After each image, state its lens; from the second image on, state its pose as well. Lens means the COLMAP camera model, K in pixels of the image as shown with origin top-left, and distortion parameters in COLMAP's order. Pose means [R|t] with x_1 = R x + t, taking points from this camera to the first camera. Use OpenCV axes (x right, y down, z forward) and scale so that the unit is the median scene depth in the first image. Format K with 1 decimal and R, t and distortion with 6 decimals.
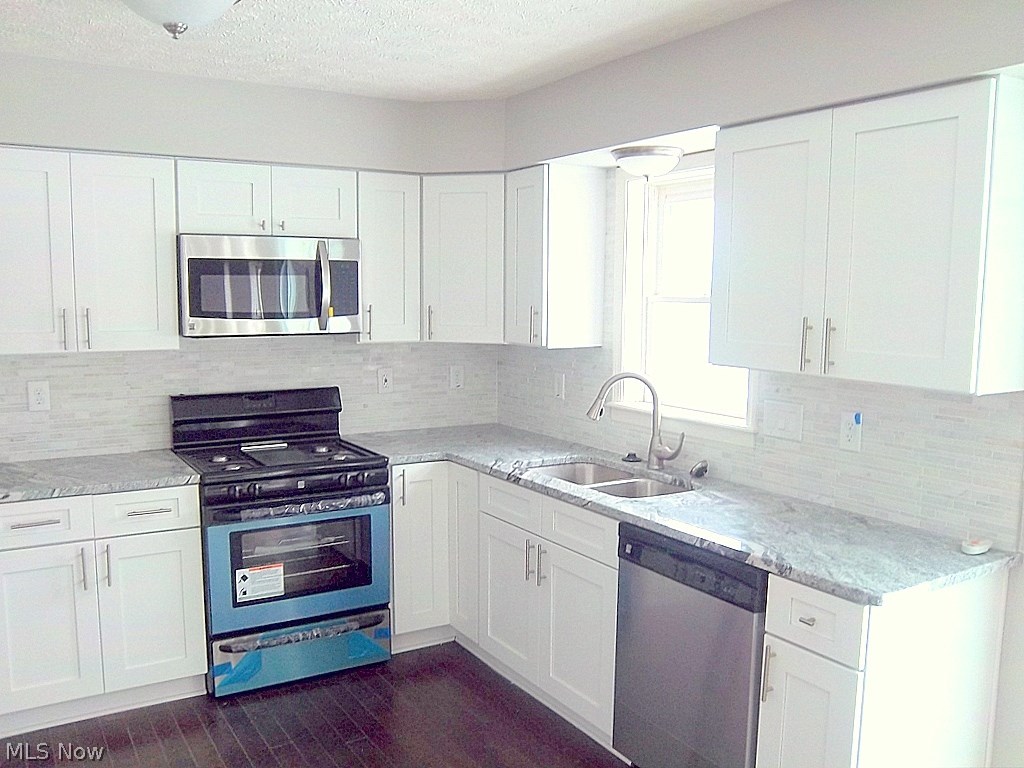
lens RADIAL K [[874.7, 0, 512.0], [0, 874.7, 384.0], [0, 0, 1]] dist [-0.127094, 0.103620]
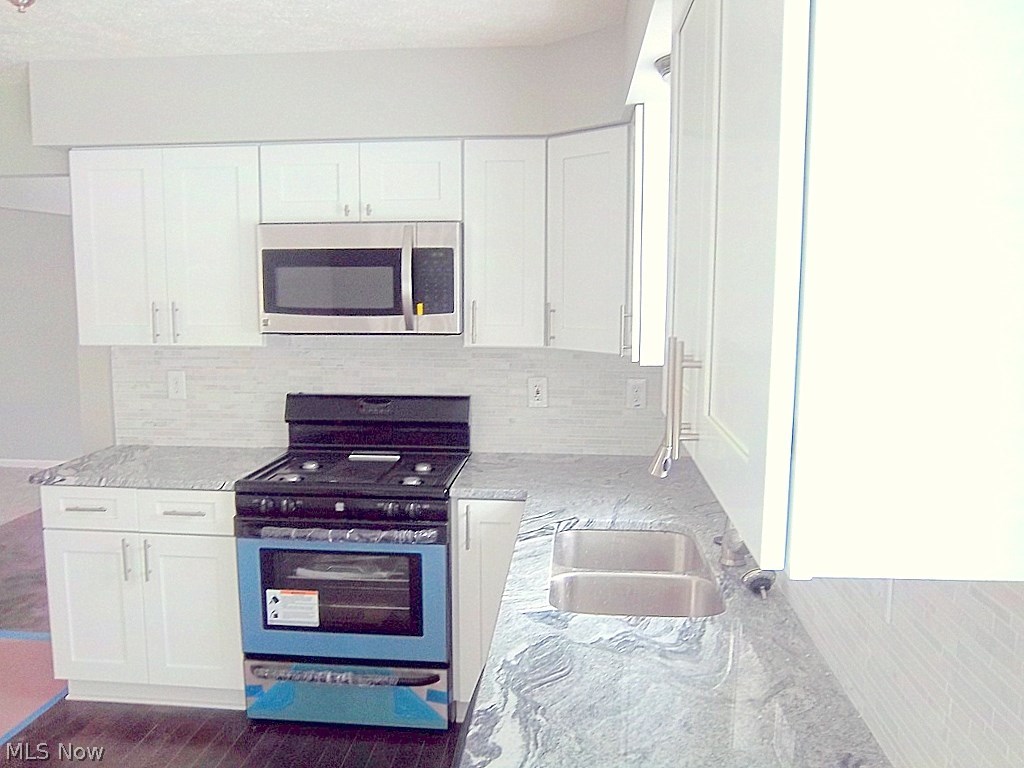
lens RADIAL K [[874.7, 0, 512.0], [0, 874.7, 384.0], [0, 0, 1]] dist [-0.127094, 0.103620]
pose [[0.806995, 0.064936, -0.586977, 0.390765], [-0.059004, 0.997829, 0.029267, -0.042041], [0.587603, 0.011016, 0.809075, 0.383453]]
